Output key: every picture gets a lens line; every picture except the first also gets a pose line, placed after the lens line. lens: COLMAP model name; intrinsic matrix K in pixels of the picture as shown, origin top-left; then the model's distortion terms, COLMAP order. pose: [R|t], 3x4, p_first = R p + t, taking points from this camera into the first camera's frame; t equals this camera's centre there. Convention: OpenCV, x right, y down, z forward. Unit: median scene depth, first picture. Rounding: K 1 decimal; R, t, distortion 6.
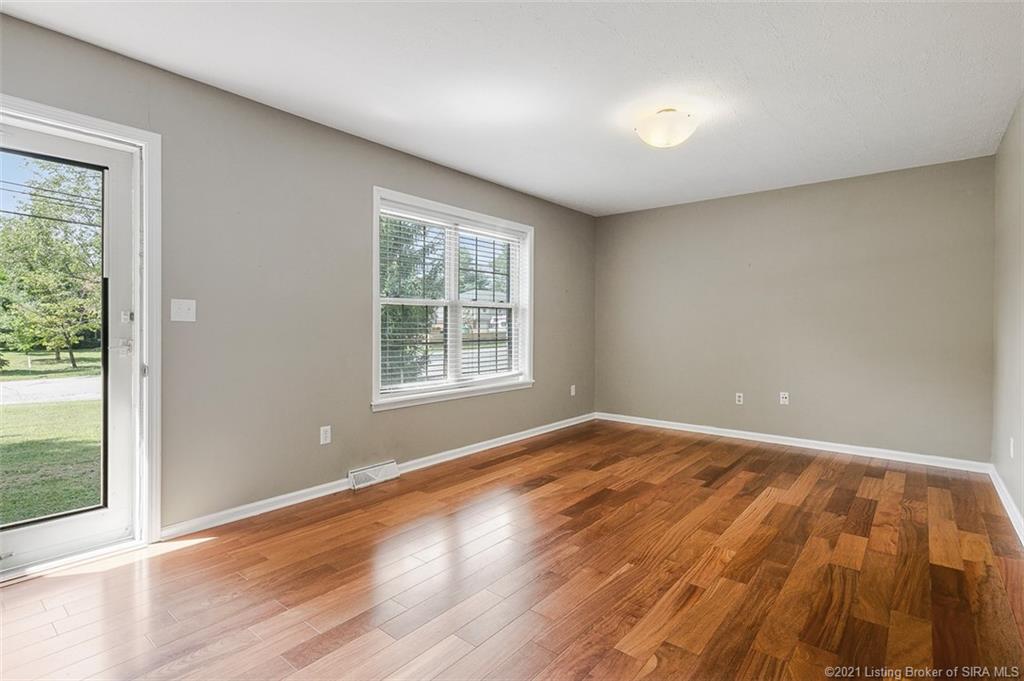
lens RADIAL K [[496.6, 0, 515.7], [0, 496.6, 330.8], [0, 0, 1]] dist [0.004177, -0.005271]
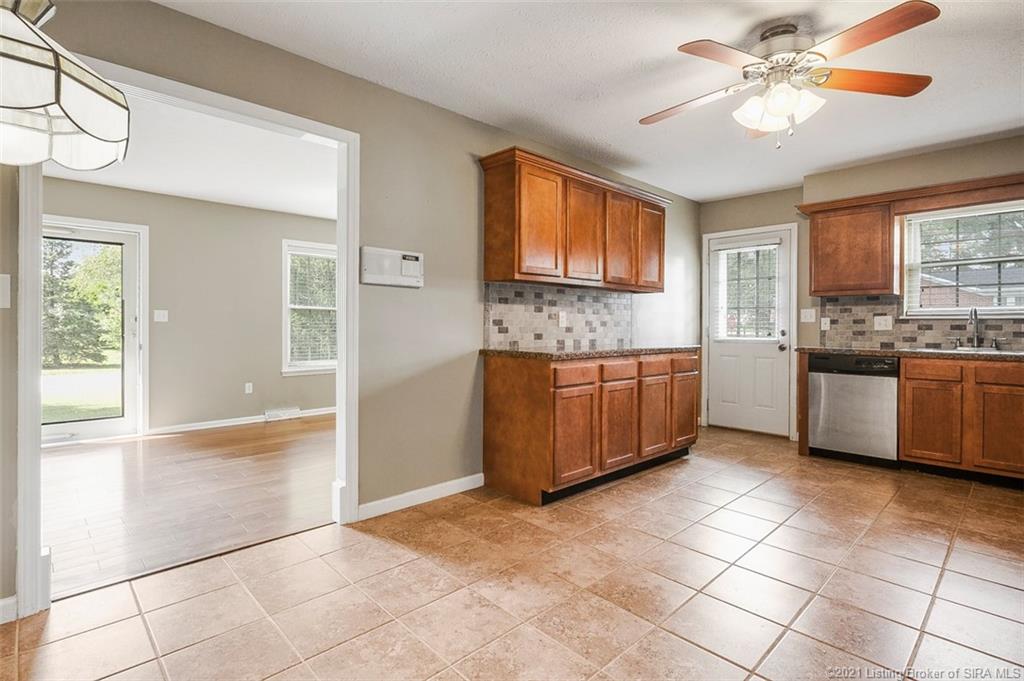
lens RADIAL K [[496.6, 0, 509.5], [0, 496.6, 330.3], [0, 0, 1]] dist [0.004177, -0.005271]
pose [[0.992500, -0.001796, -0.122231, 0.894385], [0.001419, 0.999994, -0.003171, 0.022013], [0.122236, 0.002974, 0.992497, -0.731769]]
